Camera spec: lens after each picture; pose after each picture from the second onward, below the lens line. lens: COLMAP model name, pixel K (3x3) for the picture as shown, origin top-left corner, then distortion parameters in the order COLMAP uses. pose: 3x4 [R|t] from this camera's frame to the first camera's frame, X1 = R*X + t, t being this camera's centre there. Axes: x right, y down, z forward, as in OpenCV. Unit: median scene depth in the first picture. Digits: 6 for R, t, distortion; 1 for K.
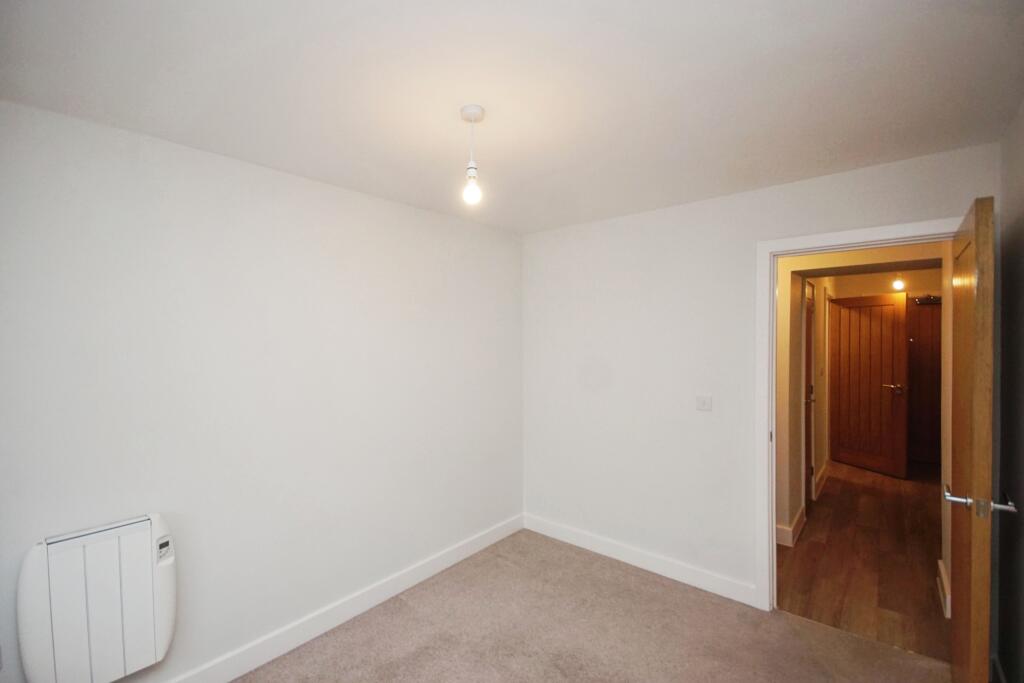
lens RADIAL K [[458.3, 0, 512.0], [0, 458.3, 341.5], [0, 0, 1]] dist [0.001317, -0.011308]
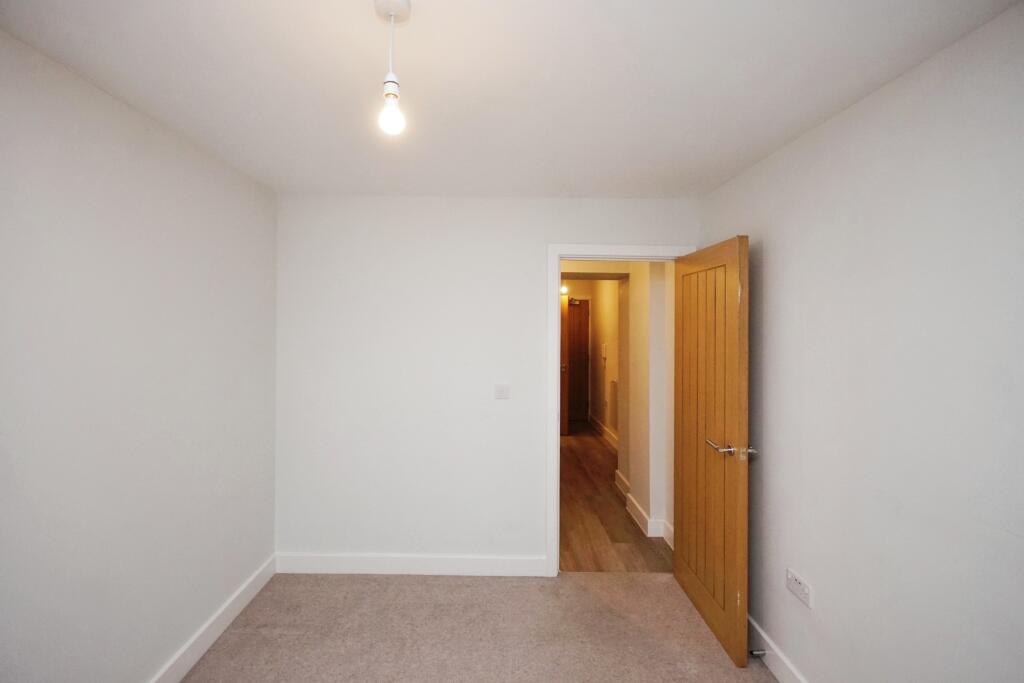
lens RADIAL K [[448.3, 0, 551.4], [0, 448.3, 319.1], [0, 0, 1]] dist [-0.000807, -0.000211]
pose [[0.757263, 0.027475, 0.652531, -0.164080], [-0.012505, 0.999542, -0.027574, -0.003169], [-0.652990, 0.012720, 0.757260, 0.166140]]
